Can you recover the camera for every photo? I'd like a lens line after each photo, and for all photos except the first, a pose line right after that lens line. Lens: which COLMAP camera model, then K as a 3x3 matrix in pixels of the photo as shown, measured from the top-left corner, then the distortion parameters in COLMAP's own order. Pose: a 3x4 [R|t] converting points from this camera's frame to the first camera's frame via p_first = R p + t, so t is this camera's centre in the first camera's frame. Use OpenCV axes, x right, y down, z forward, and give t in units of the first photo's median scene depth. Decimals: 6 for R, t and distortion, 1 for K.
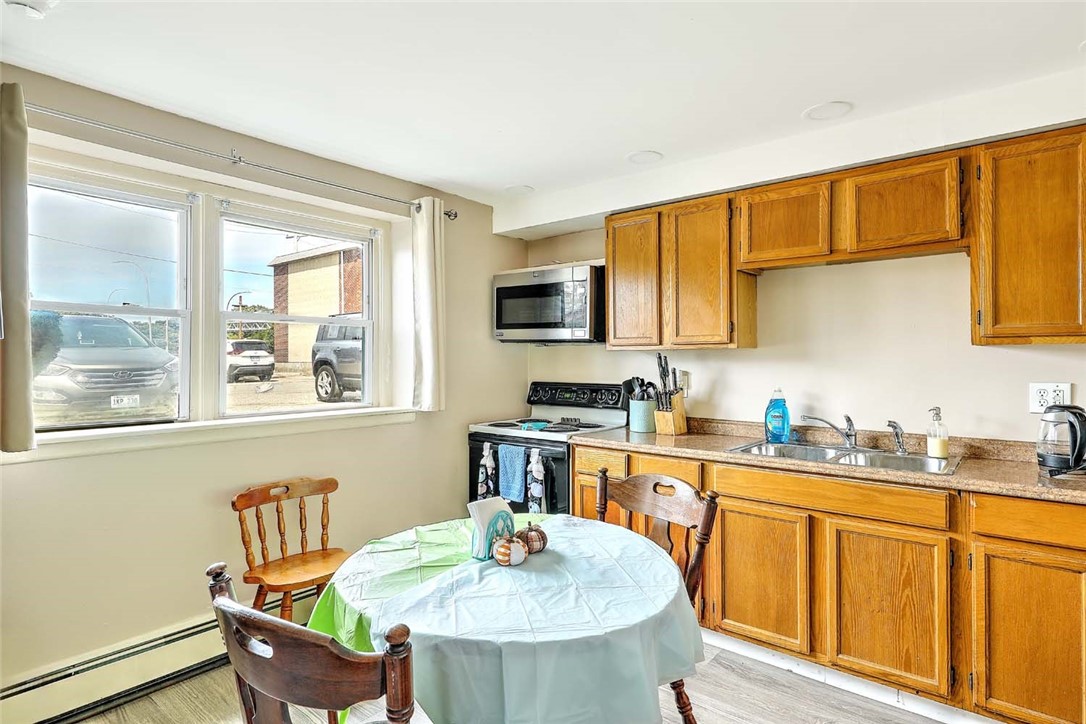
lens RADIAL K [[581.6, 0, 543.0], [0, 581.6, 362.0], [0, 0, 1]] dist [0.020890, -0.000719]
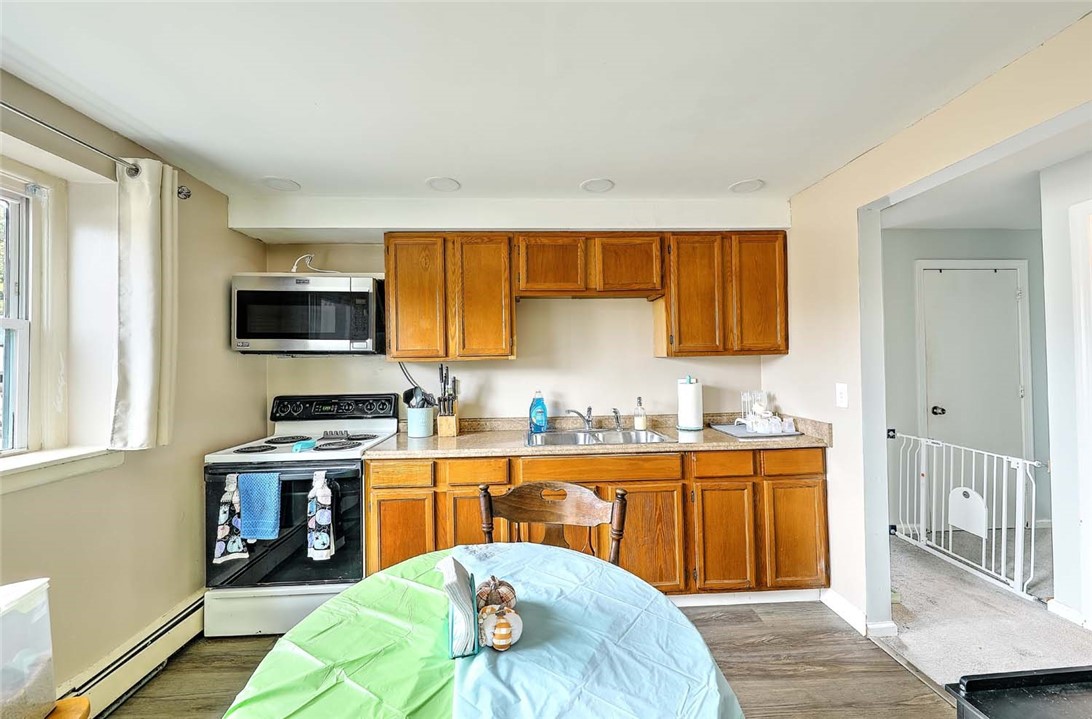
lens RADIAL K [[421.4, 0, 546.0], [0, 421.4, 359.5], [0, 0, 1]] dist [0.002338, -0.000101]
pose [[0.736973, -0.008284, 0.675872, -0.219698], [0.020030, 0.999753, -0.009587, -0.013939], [-0.675626, 0.020602, 0.736957, 0.304072]]
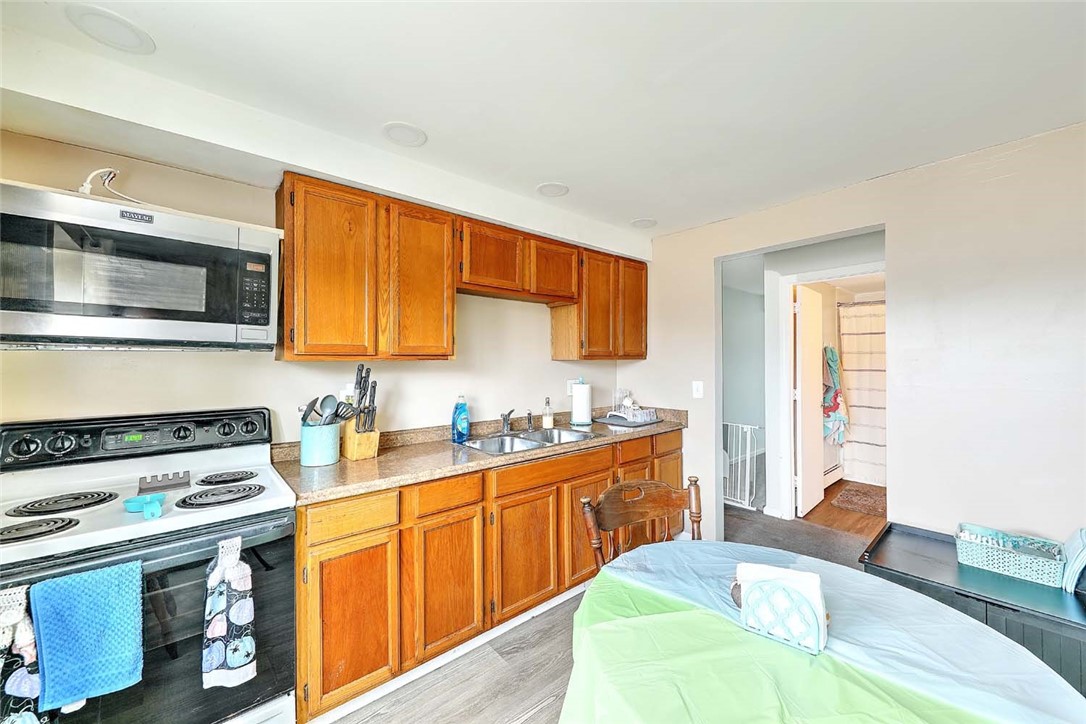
lens RADIAL K [[414.3, 0, 543.0], [0, 414.3, 362.0], [0, 0, 1]] dist [-0.002567, -0.000470]
pose [[0.157186, -0.000936, 0.987569, -0.395472], [0.009393, 0.999956, -0.000547, -0.018311], [-0.987524, 0.009362, 0.157187, 0.719739]]
